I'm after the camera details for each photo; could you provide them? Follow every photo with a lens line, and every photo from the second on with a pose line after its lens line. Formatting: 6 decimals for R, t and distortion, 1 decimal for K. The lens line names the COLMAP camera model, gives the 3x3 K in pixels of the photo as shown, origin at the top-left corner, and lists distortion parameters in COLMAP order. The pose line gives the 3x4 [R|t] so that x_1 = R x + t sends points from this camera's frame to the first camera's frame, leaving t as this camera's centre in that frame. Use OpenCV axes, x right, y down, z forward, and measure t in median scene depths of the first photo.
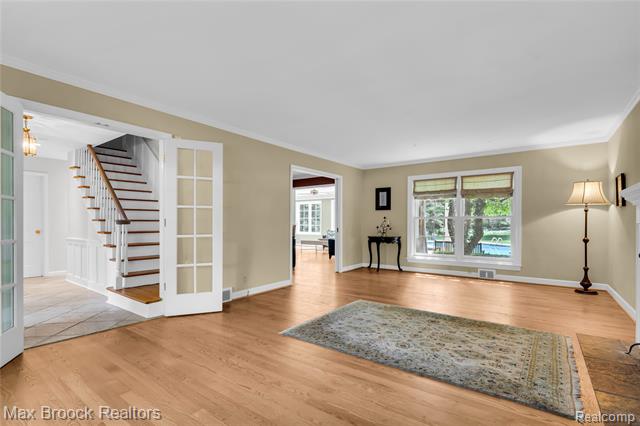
lens RADIAL K [[303.4, 0, 324.1], [0, 303.4, 217.0], [0, 0, 1]] dist [-0.000692, 0.000029]
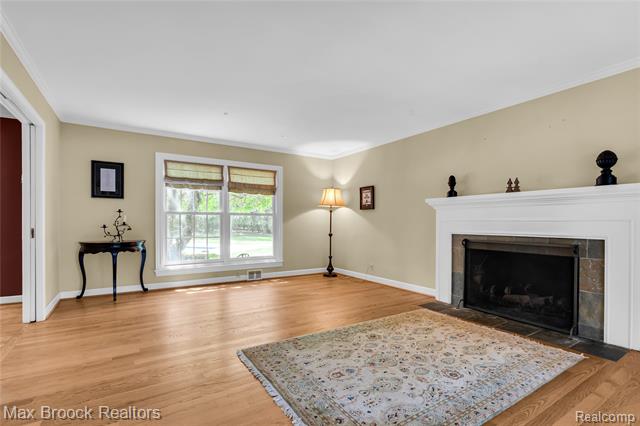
lens RADIAL K [[303.4, 0, 321.5], [0, 303.4, 221.9], [0, 0, 1]] dist [-0.000692, 0.000029]
pose [[0.359692, 0.000546, 0.933071, -0.273672], [-0.024226, 0.999668, 0.008754, 0.011241], [-0.932756, -0.025753, 0.359586, 0.471795]]
